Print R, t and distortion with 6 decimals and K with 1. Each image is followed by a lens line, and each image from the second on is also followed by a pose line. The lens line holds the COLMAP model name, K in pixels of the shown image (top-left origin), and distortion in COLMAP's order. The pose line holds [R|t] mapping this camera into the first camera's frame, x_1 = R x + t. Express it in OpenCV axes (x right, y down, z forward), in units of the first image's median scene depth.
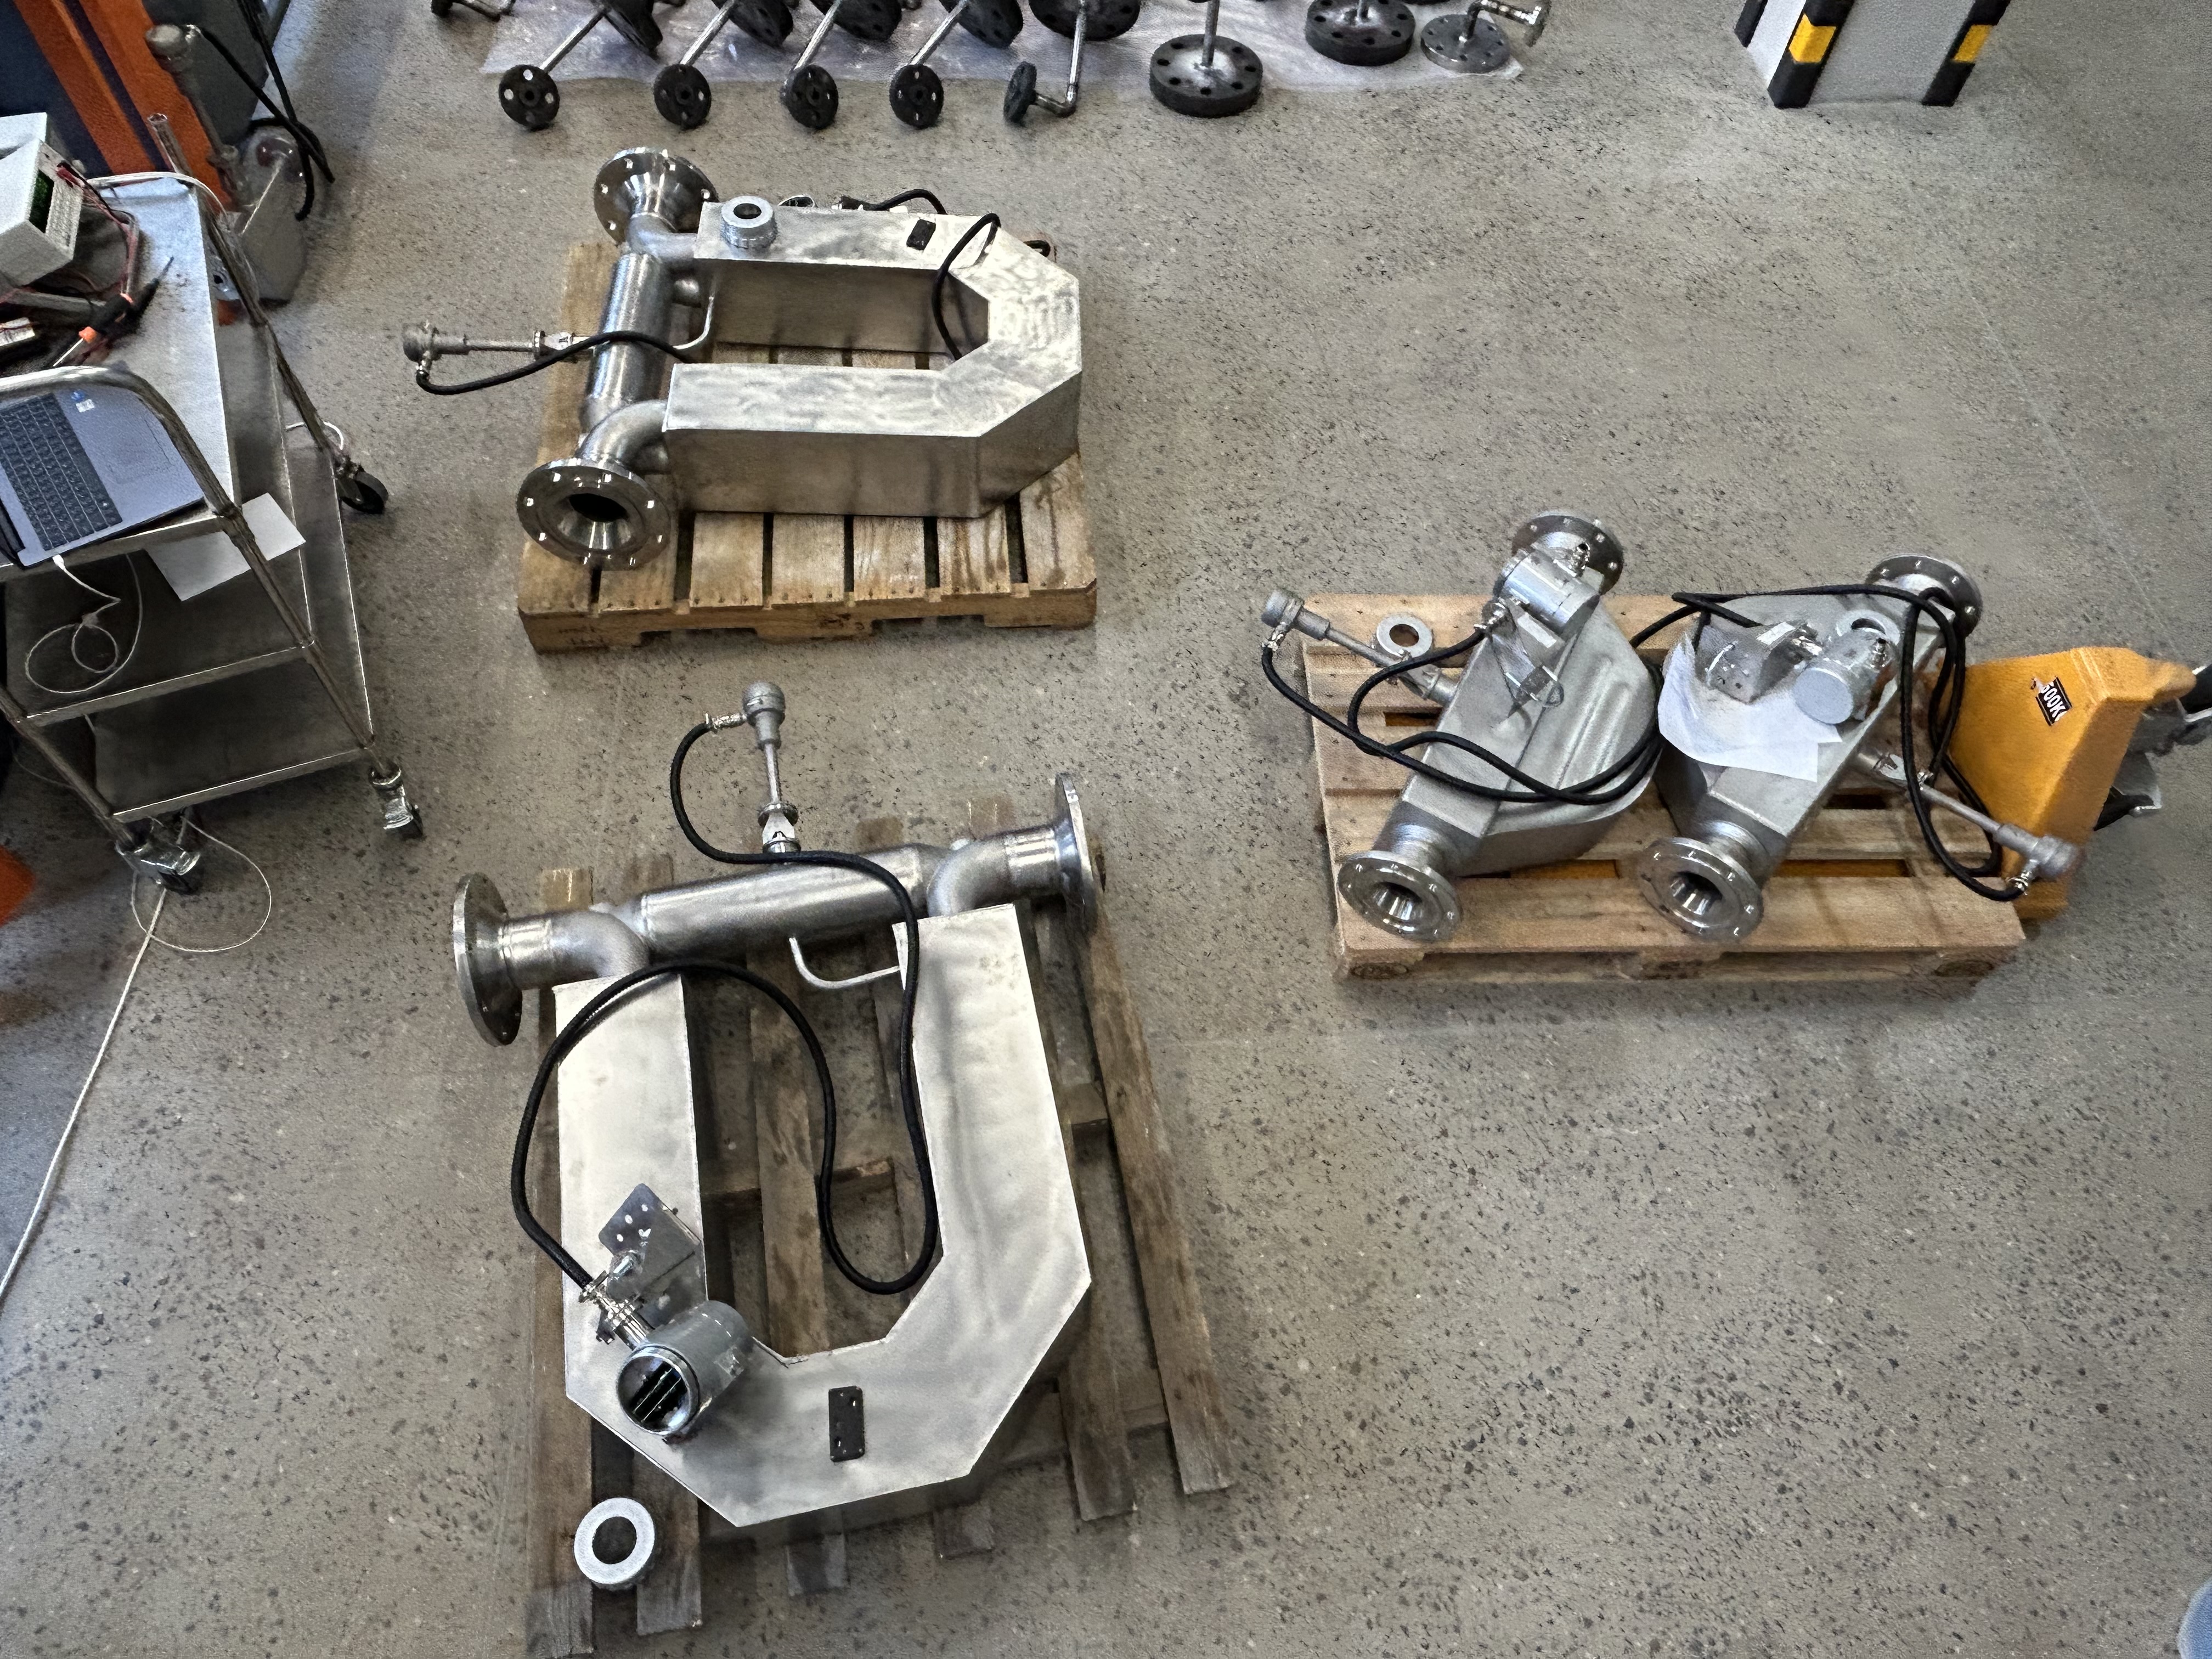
lens RADIAL K [[1494.8, 0, 1106.0], [0, 1494.8, 829.5], [0, 0, 1]] dist [0.043519, -0.085017]
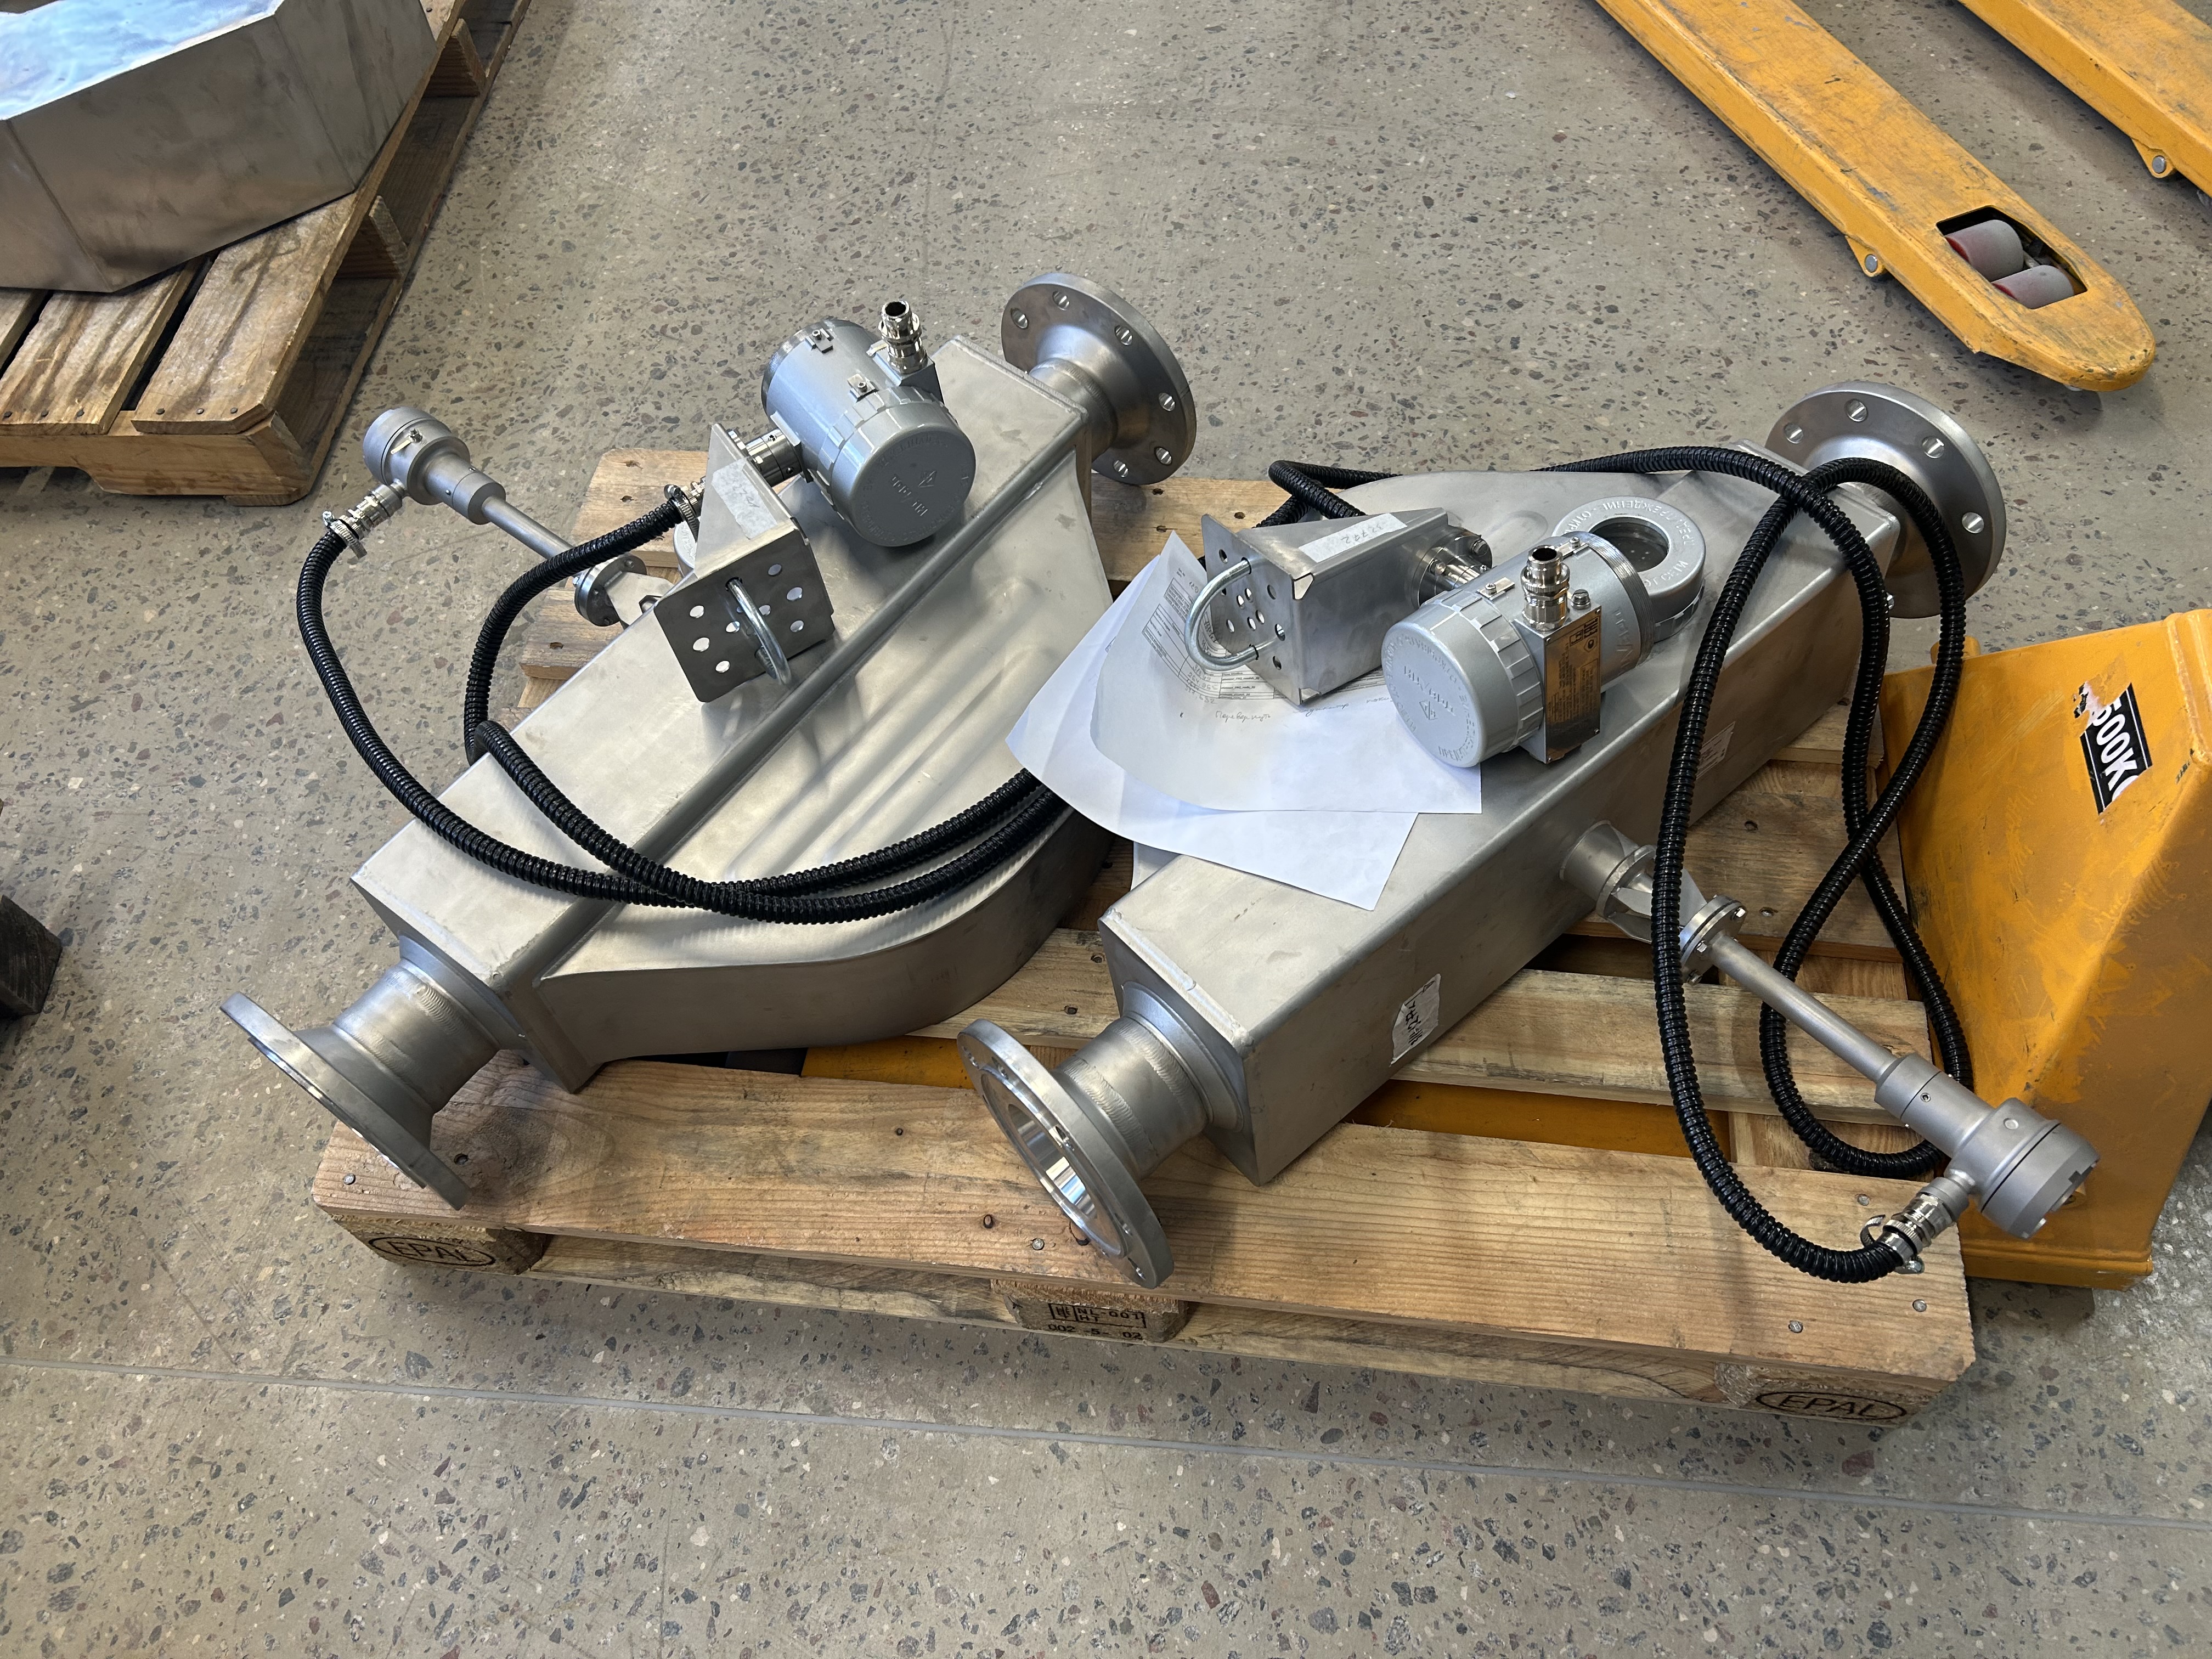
lens RADIAL K [[1704.0, 0, 1106.0], [0, 1704.0, 829.5], [0, 0, 1]] dist [0.040916, -0.053368]
pose [[0.982999, 0.072502, -0.168689, 0.448808], [-0.074939, 0.997155, -0.008113, -0.041115], [0.167620, 0.020616, 0.985636, 0.517761]]
